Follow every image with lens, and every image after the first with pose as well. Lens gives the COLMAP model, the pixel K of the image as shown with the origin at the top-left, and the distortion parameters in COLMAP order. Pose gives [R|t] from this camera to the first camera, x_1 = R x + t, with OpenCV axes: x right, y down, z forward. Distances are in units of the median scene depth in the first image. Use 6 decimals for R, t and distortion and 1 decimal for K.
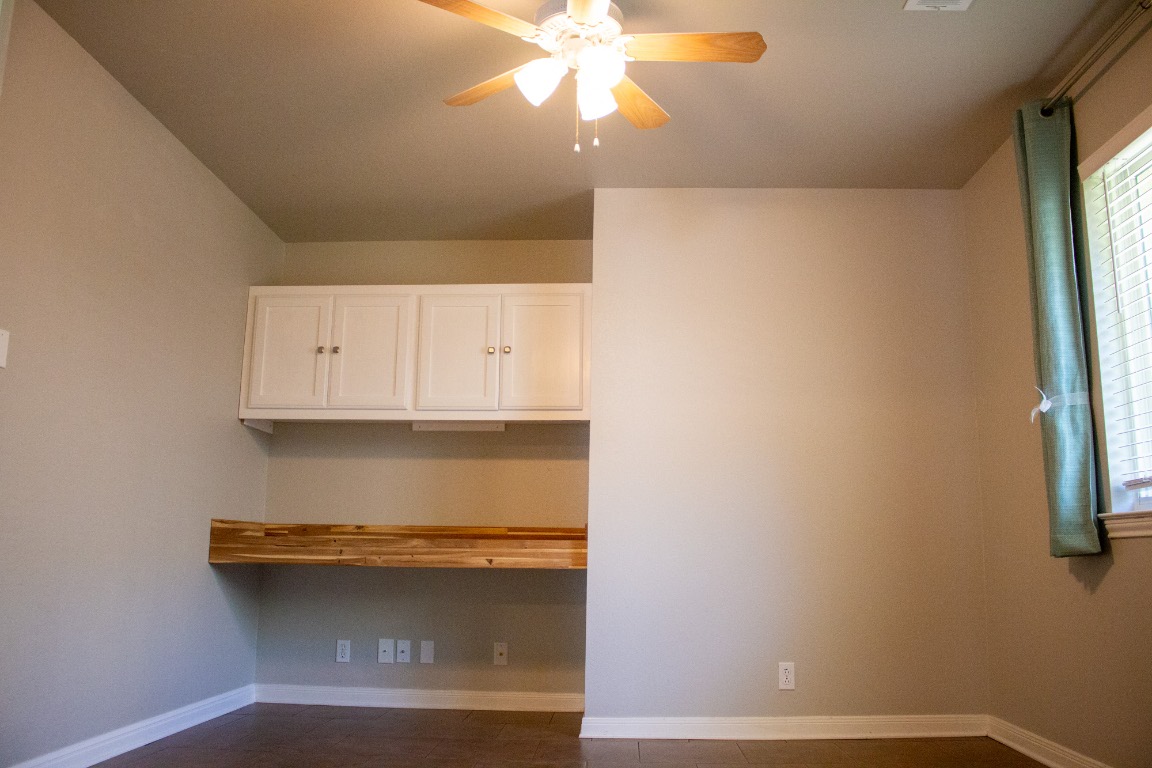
lens RADIAL K [[943.4, 0, 576.0], [0, 943.4, 384.0], [0, 0, 1]] dist [-0.161949, 0.131634]
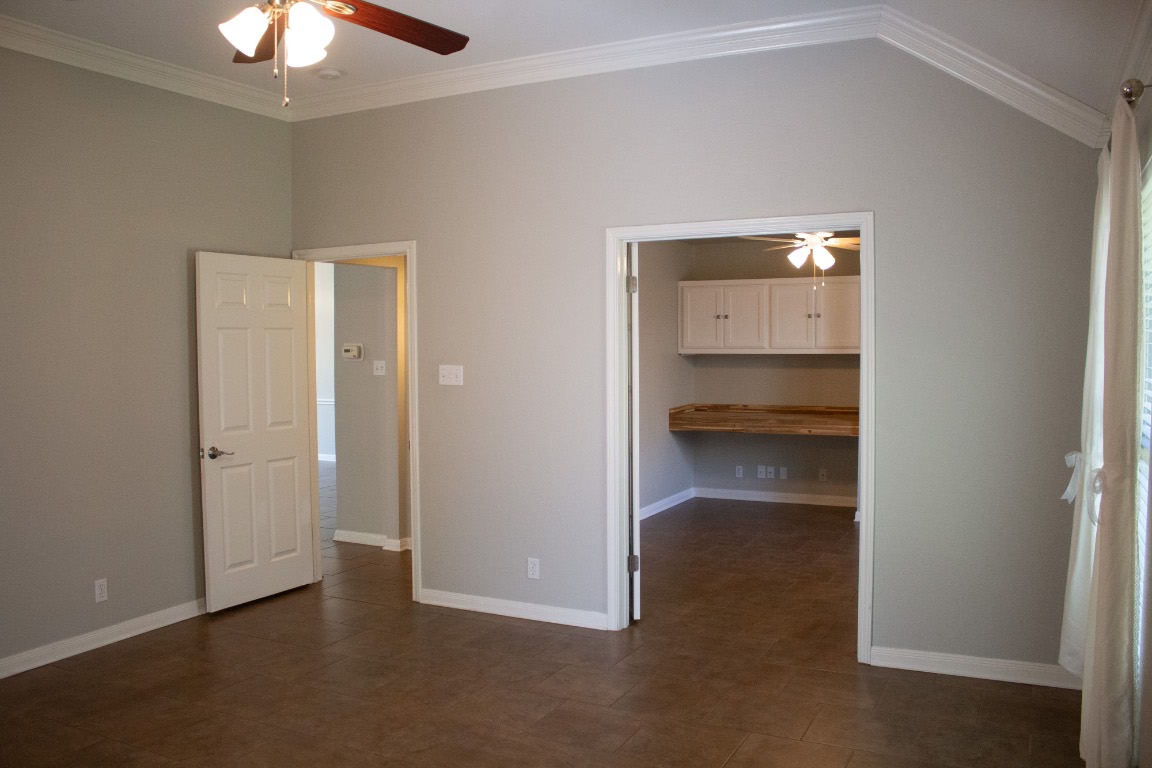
lens RADIAL K [[943.4, 0, 576.0], [0, 943.4, 384.0], [0, 0, 1]] dist [-0.161949, 0.131634]
pose [[0.908363, 0.001264, -0.418181, 0.265853], [0.094002, 0.973786, 0.207133, -0.337820], [0.407480, -0.227462, 0.884433, -0.849973]]
